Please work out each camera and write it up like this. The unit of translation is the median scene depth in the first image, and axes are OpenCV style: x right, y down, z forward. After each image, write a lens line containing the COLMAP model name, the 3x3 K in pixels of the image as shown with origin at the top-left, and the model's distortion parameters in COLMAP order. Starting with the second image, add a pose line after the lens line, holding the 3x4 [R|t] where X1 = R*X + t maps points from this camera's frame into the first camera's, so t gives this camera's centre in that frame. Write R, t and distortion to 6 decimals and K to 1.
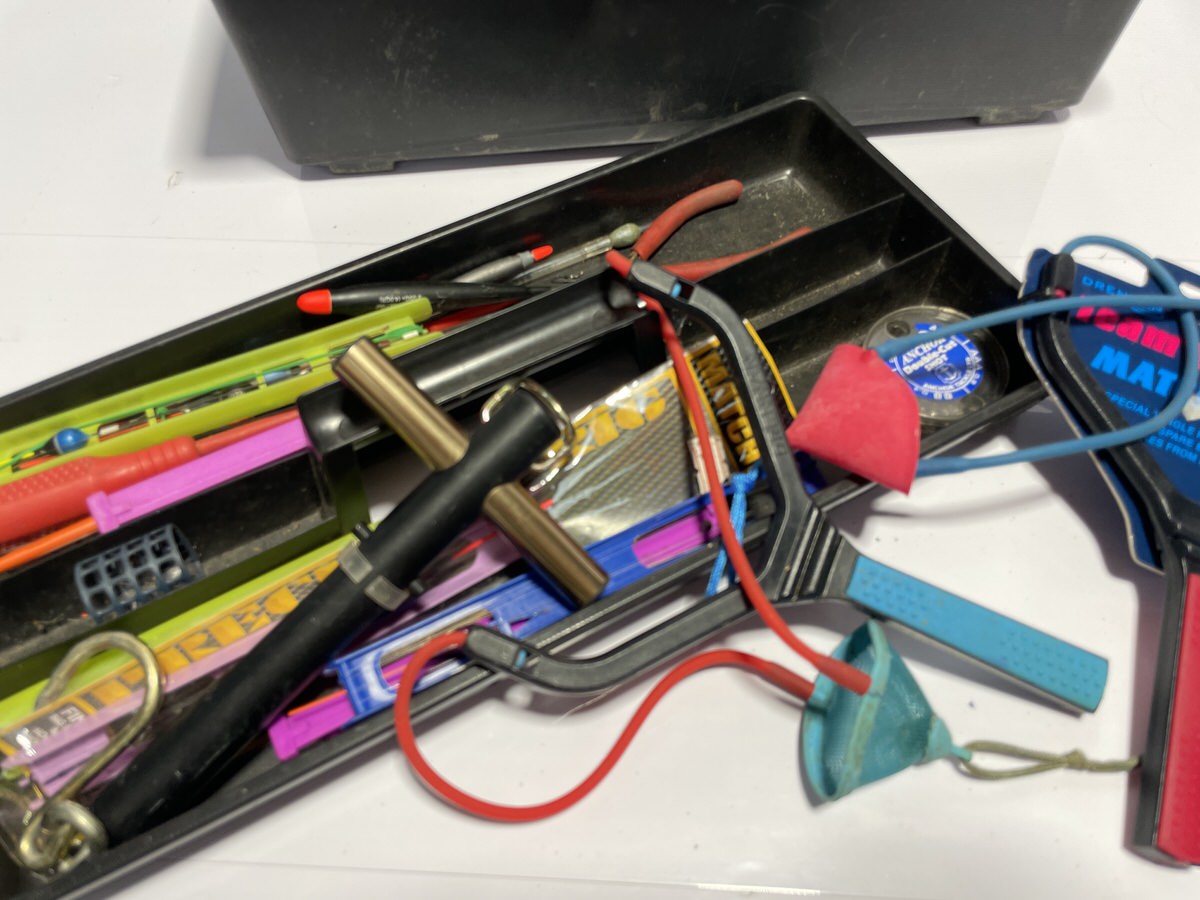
lens RADIAL K [[892.9, 0, 580.7], [0, 892.9, 451.1], [0, 0, 1]] dist [0.095012, -0.110041]
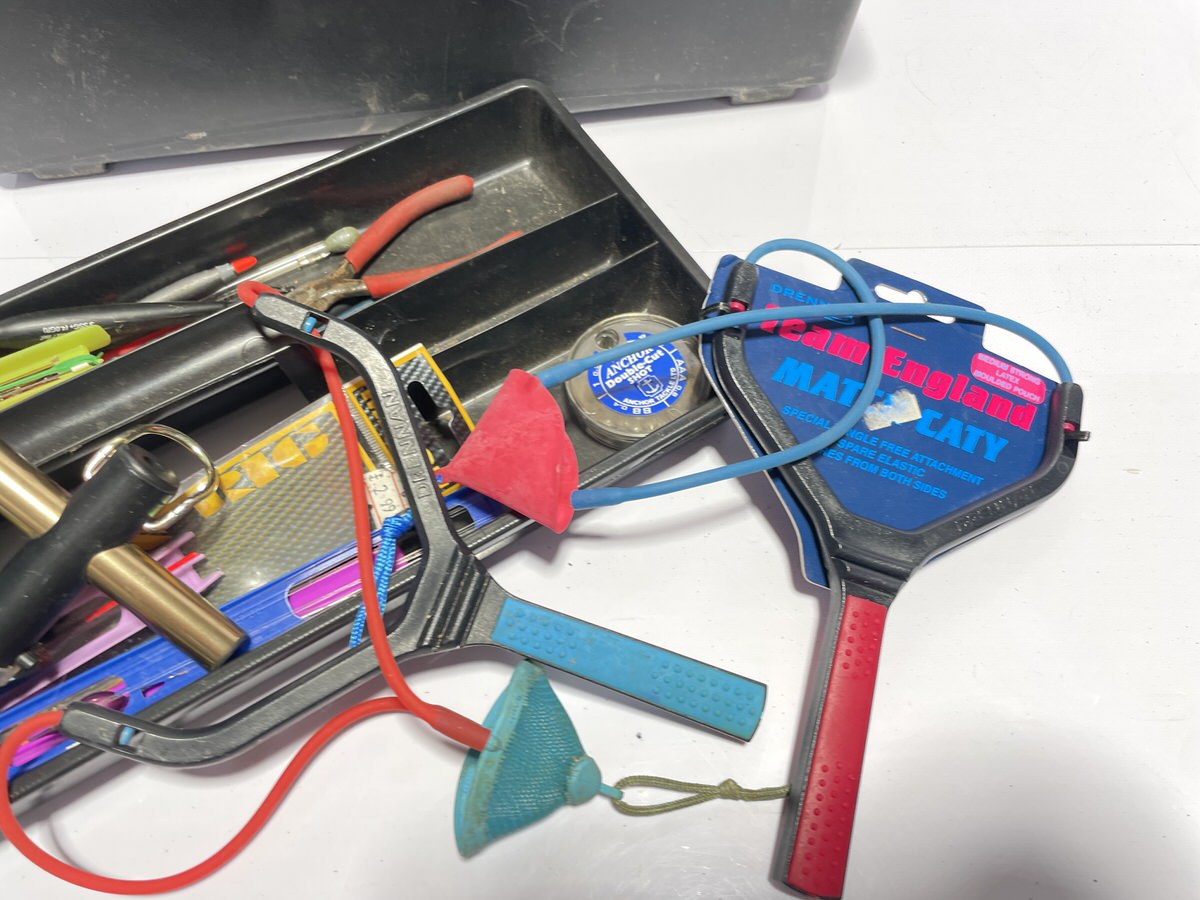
lens RADIAL K [[914.6, 0, 600.0], [0, 914.6, 450.0], [0, 0, 1]] dist [0.074792, -0.116847]
pose [[0.998319, -0.045883, 0.035419, 0.329268], [0.043498, 0.996912, 0.065385, -0.088065], [-0.038309, -0.063735, 0.997231, 0.021227]]
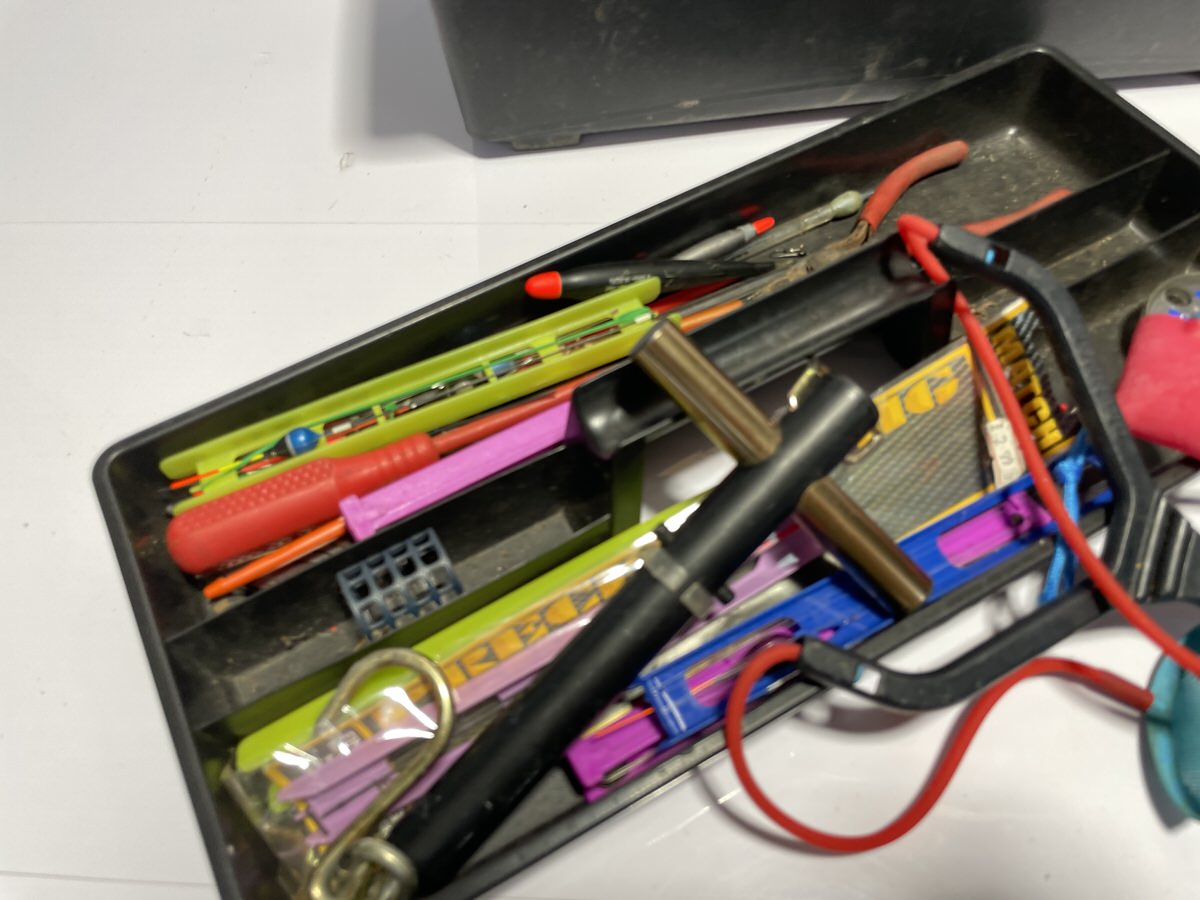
lens RADIAL K [[892.9, 0, 580.7], [0, 892.9, 451.1], [0, 0, 1]] dist [0.095012, -0.110041]
pose [[0.999699, -0.022439, -0.009906, -0.264424], [0.022556, 0.999675, 0.011895, -0.005366], [0.009636, -0.012115, 0.999880, 0.081466]]
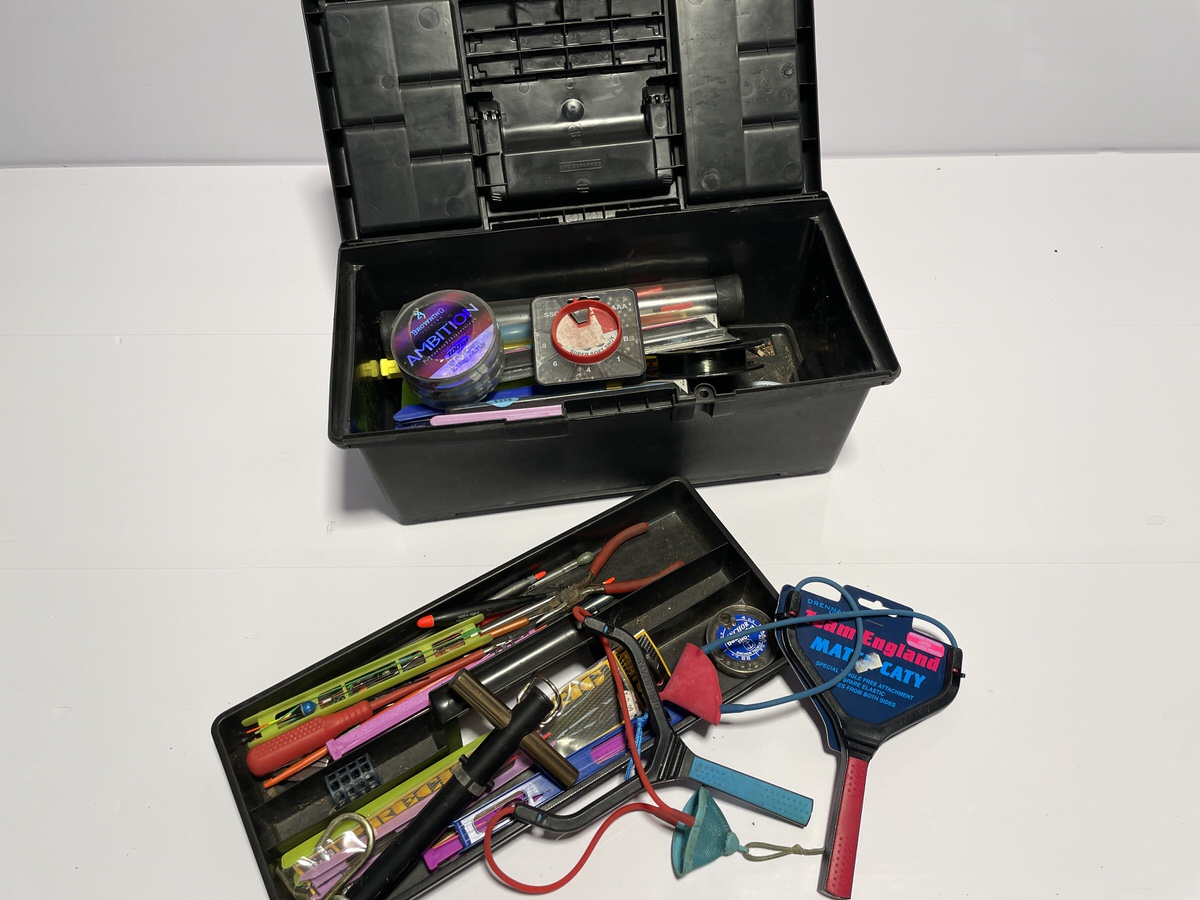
lens RADIAL K [[909.7, 0, 600.0], [0, 909.7, 450.0], [0, 0, 1]] dist [0.102495, -0.107787]
pose [[0.998833, -0.038461, 0.029207, 0.040851], [0.039920, 0.997894, -0.051132, -0.441304], [-0.027179, 0.052238, 0.998265, -1.057055]]
